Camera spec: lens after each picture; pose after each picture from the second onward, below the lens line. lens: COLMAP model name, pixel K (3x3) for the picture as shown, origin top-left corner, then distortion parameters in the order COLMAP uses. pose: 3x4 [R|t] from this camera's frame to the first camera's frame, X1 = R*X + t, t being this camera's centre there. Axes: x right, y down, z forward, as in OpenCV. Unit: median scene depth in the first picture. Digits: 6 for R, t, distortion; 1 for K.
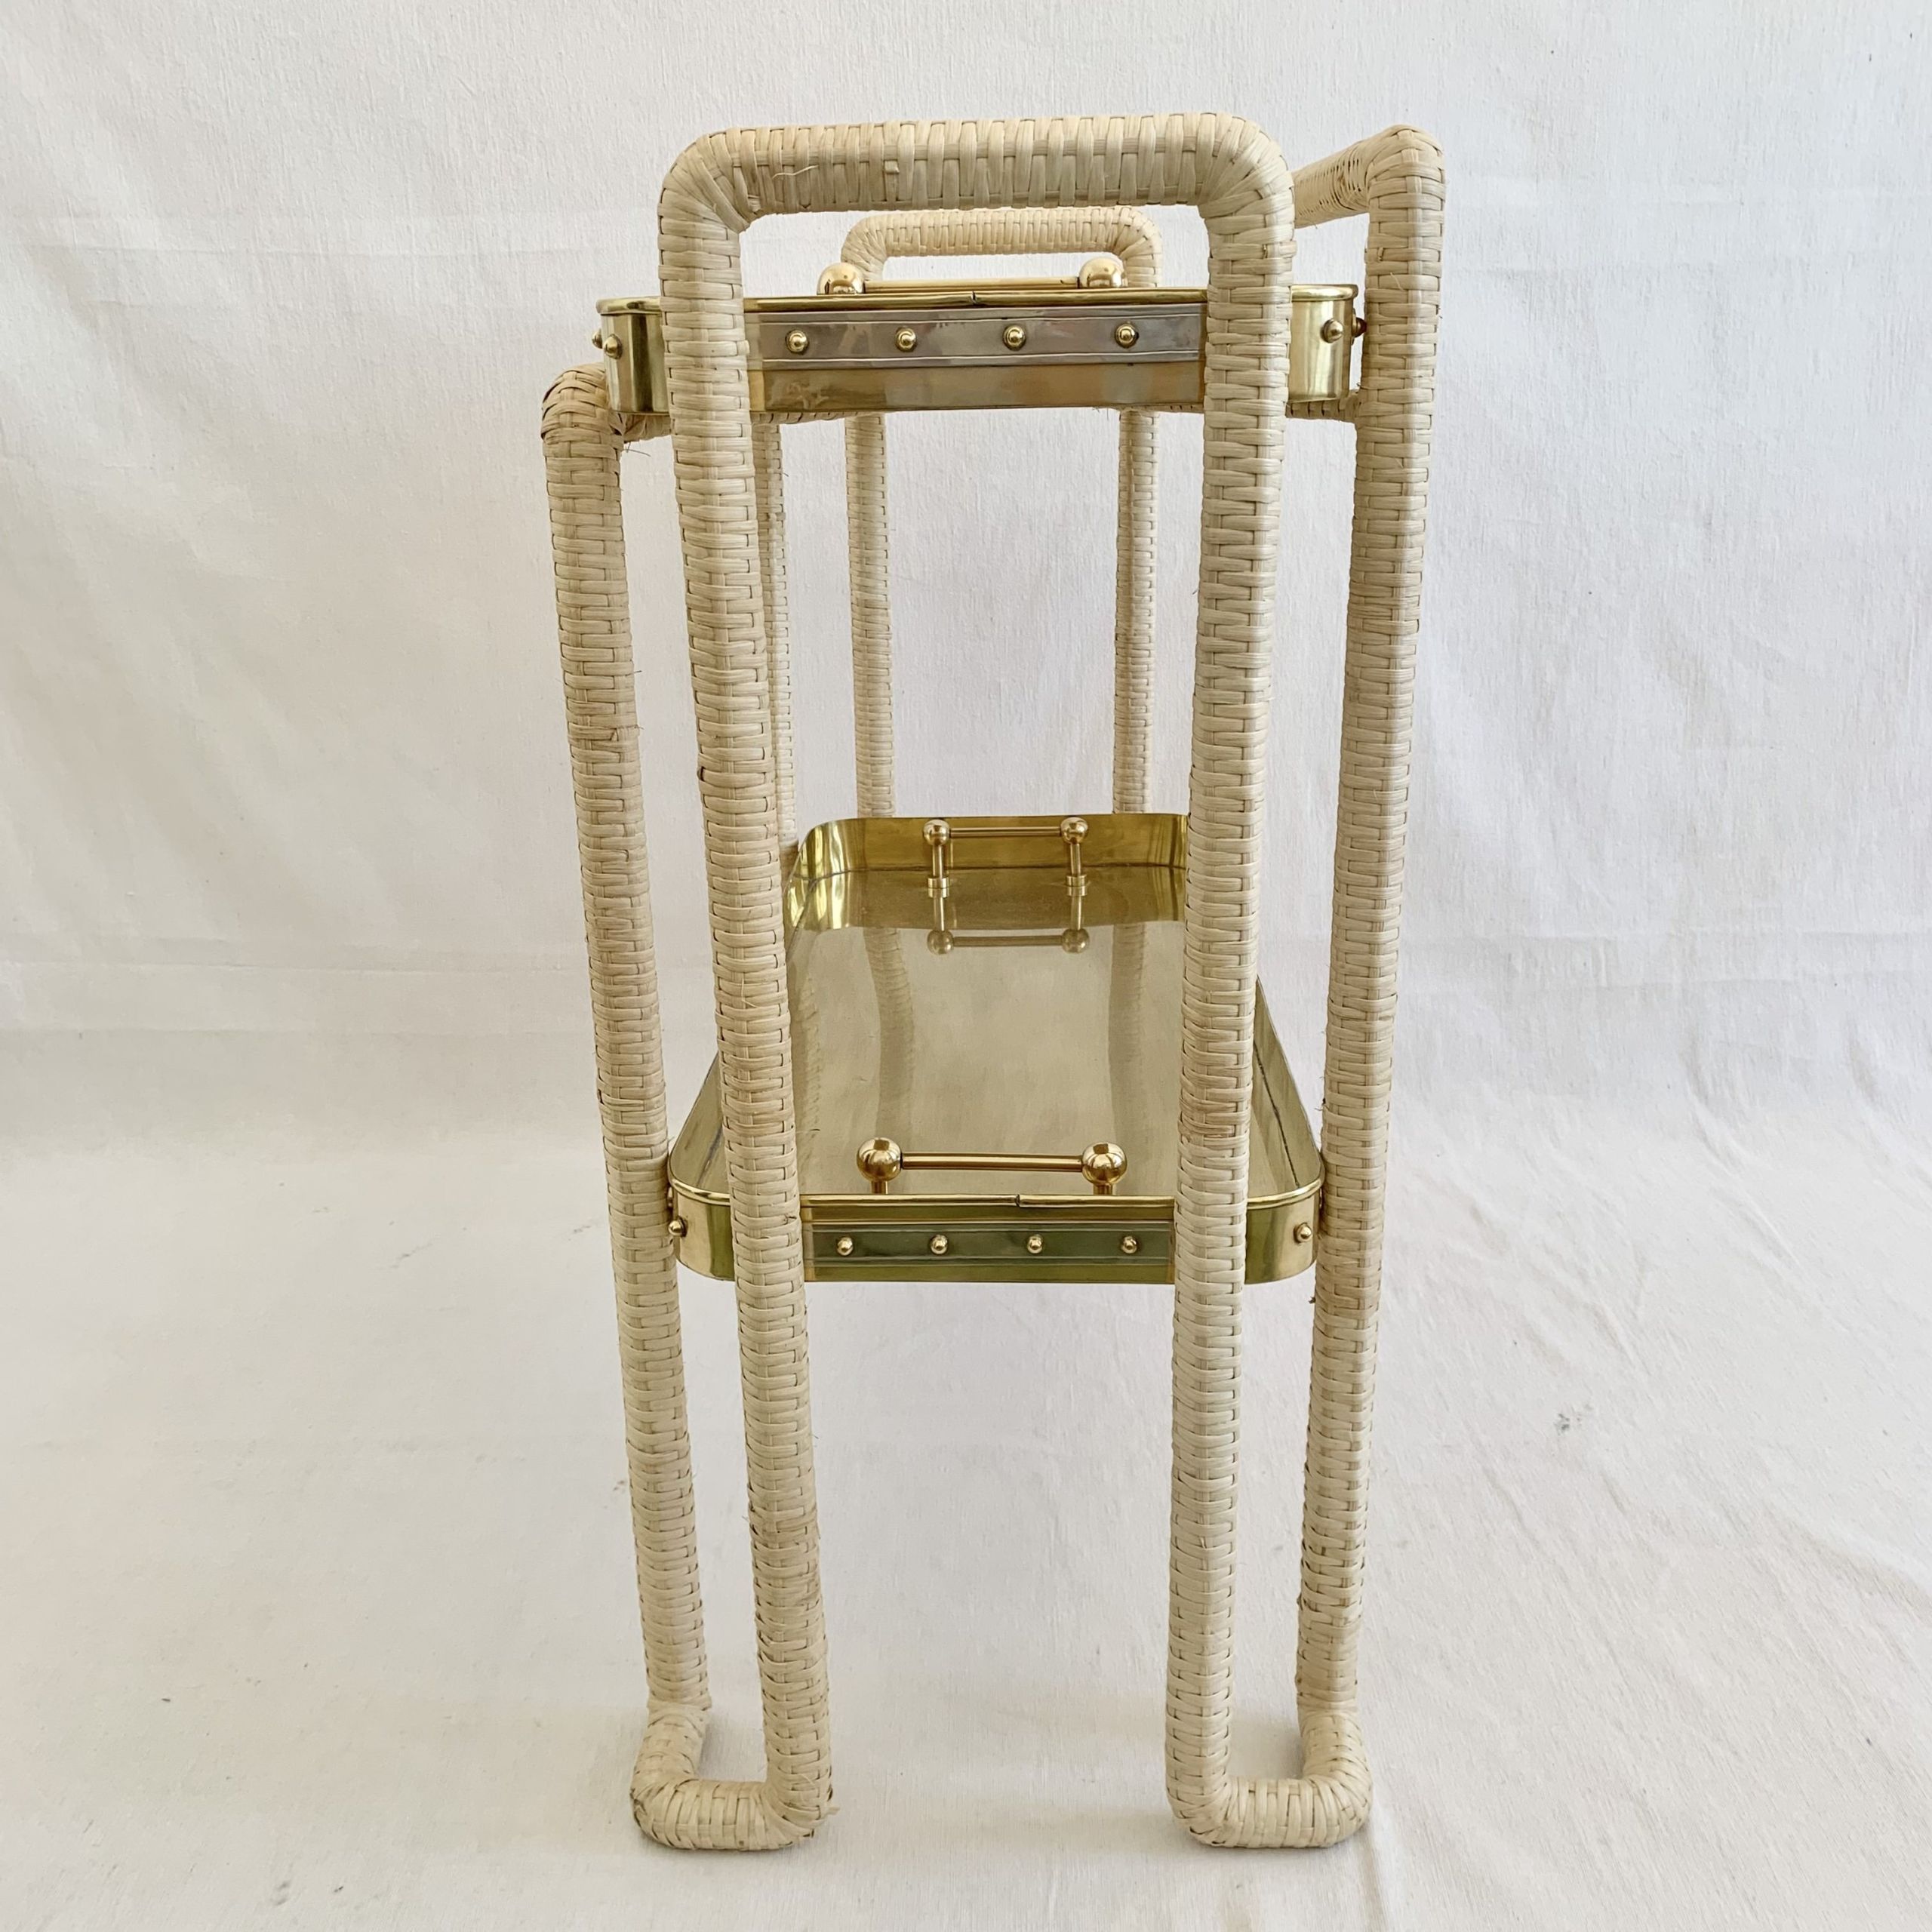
lens RADIAL K [[2019.7, 0, 967.1], [0, 2019.7, 968.5], [0, 0, 1]] dist [0.009086, 0.000000]
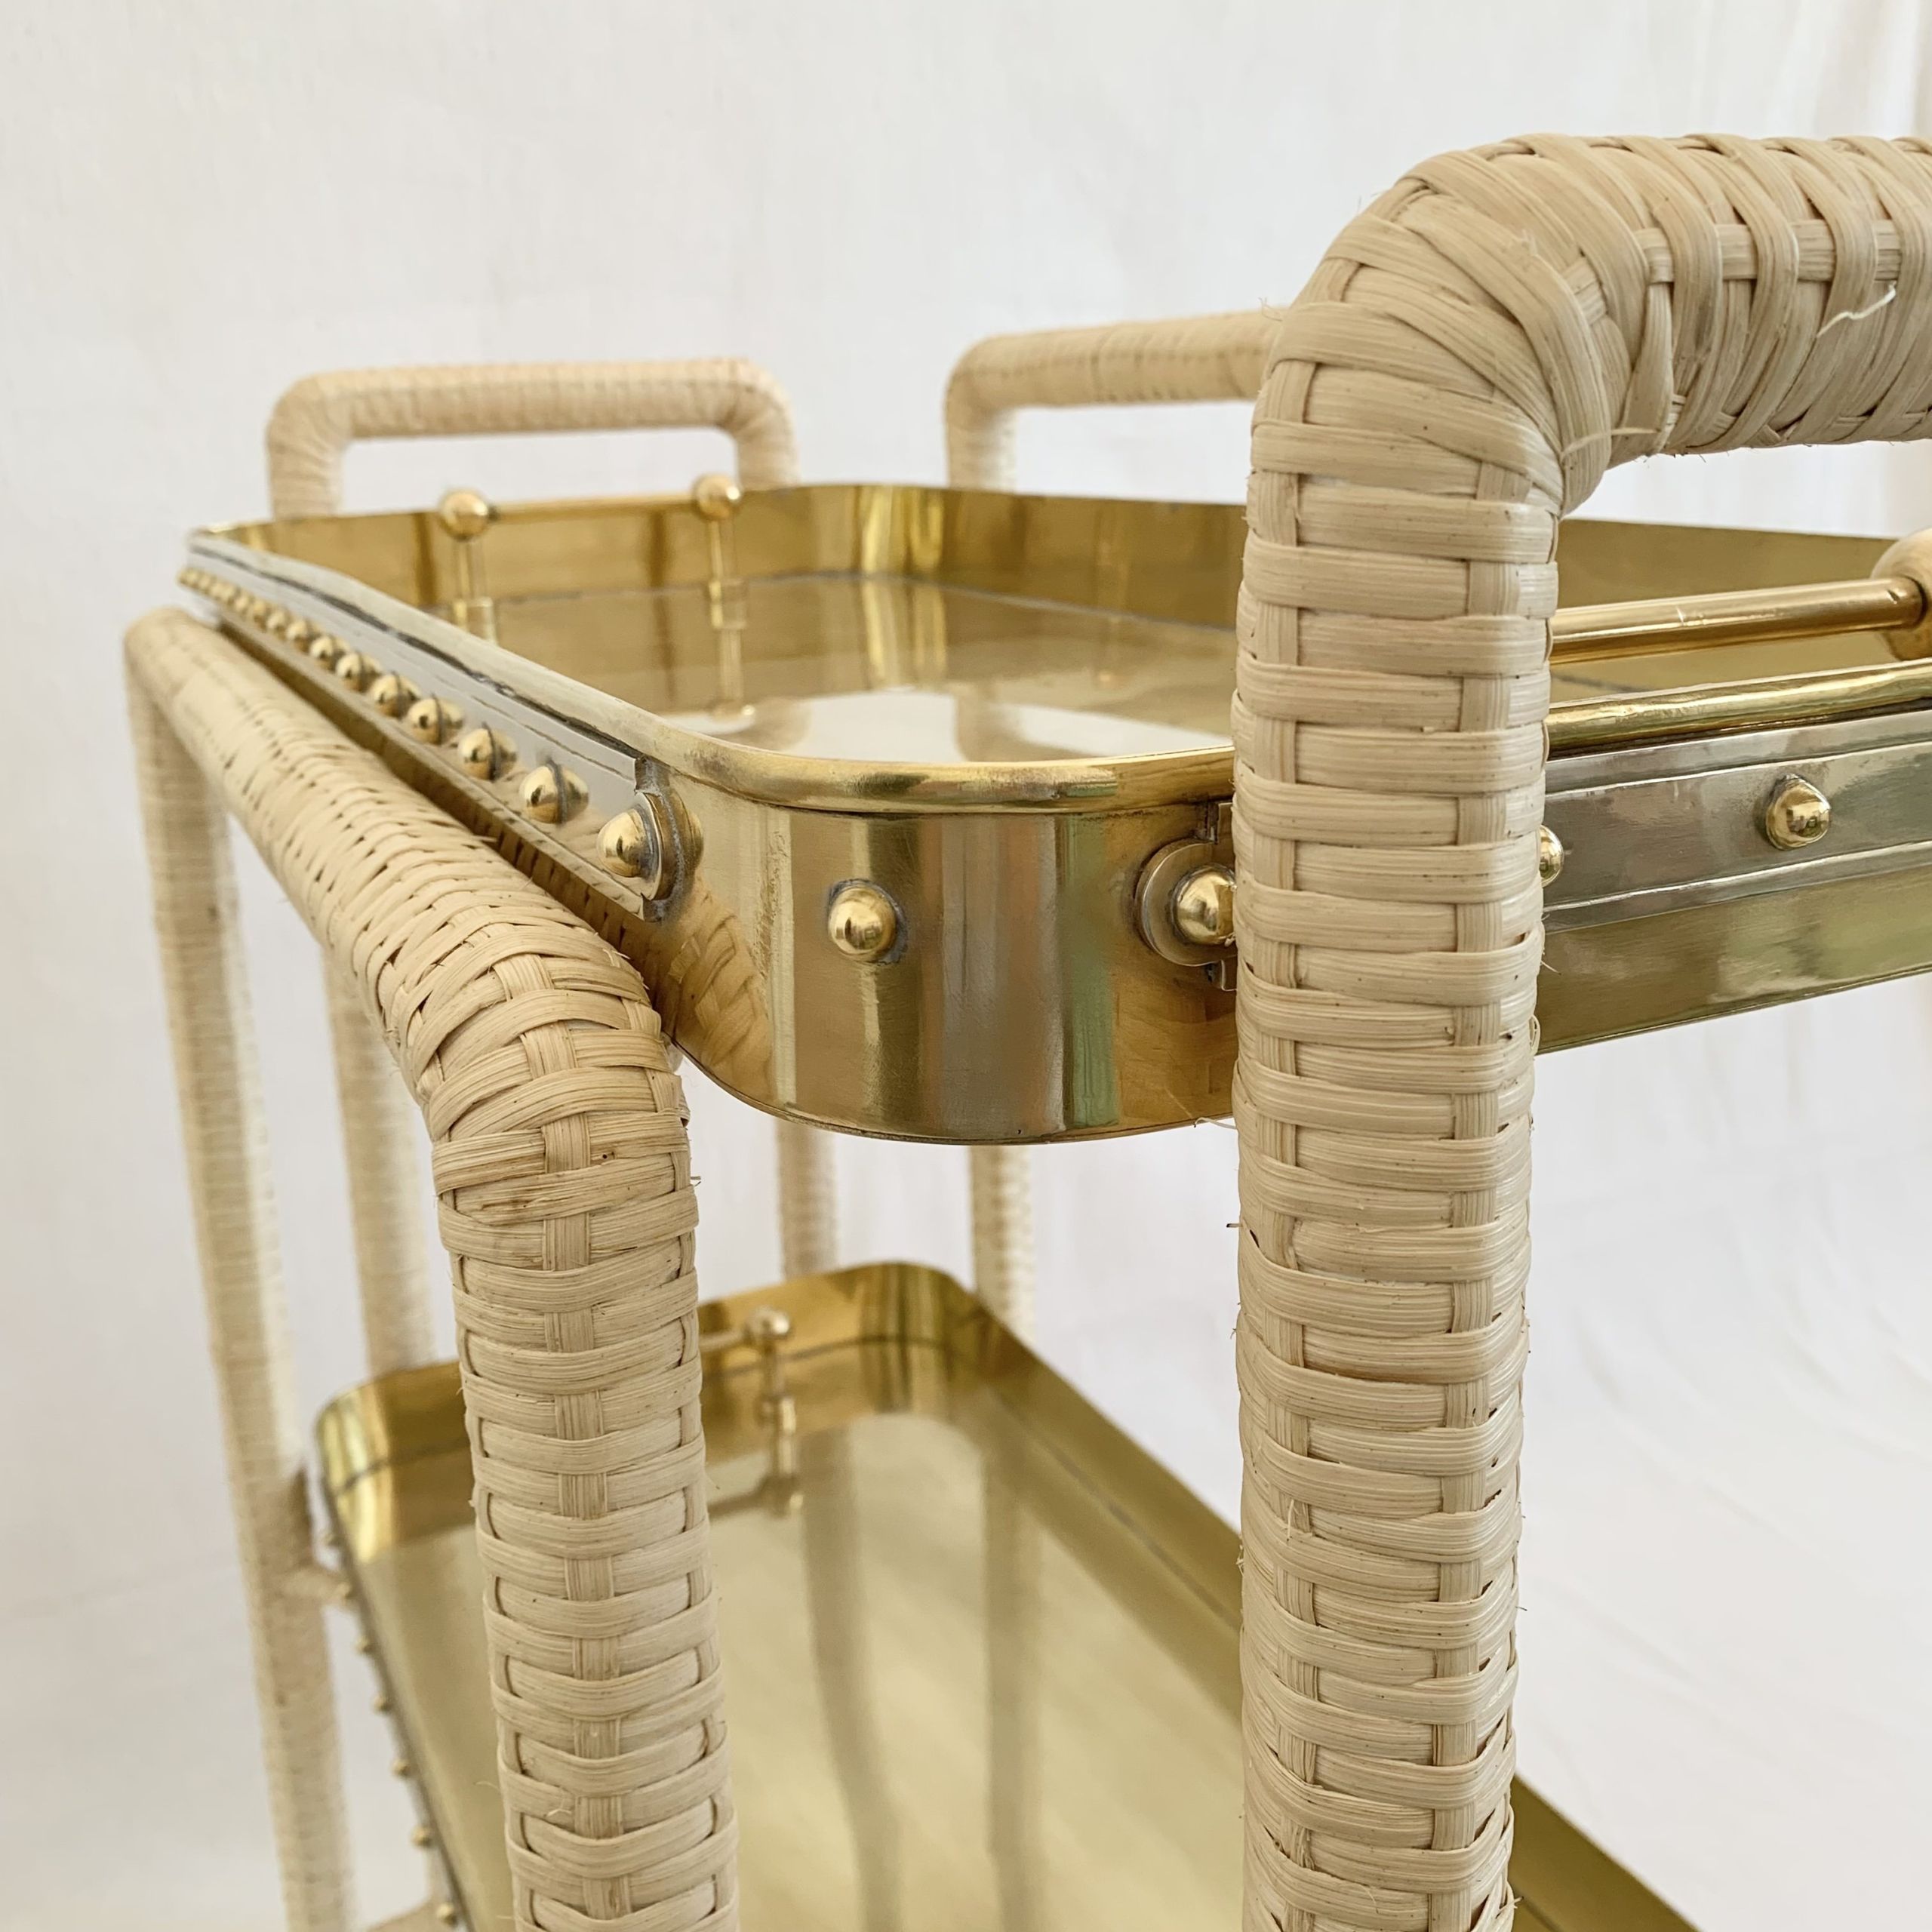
lens RADIAL K [[2019.7, 0, 970.1], [0, 2019.7, 957.4], [0, 0, 1]] dist [0.009086, 0.000000]
pose [[0.887171, -0.131225, 0.442388, -0.269570], [0.158396, 0.987063, -0.024858, -0.279623], [-0.433402, 0.092126, 0.896479, 0.714165]]
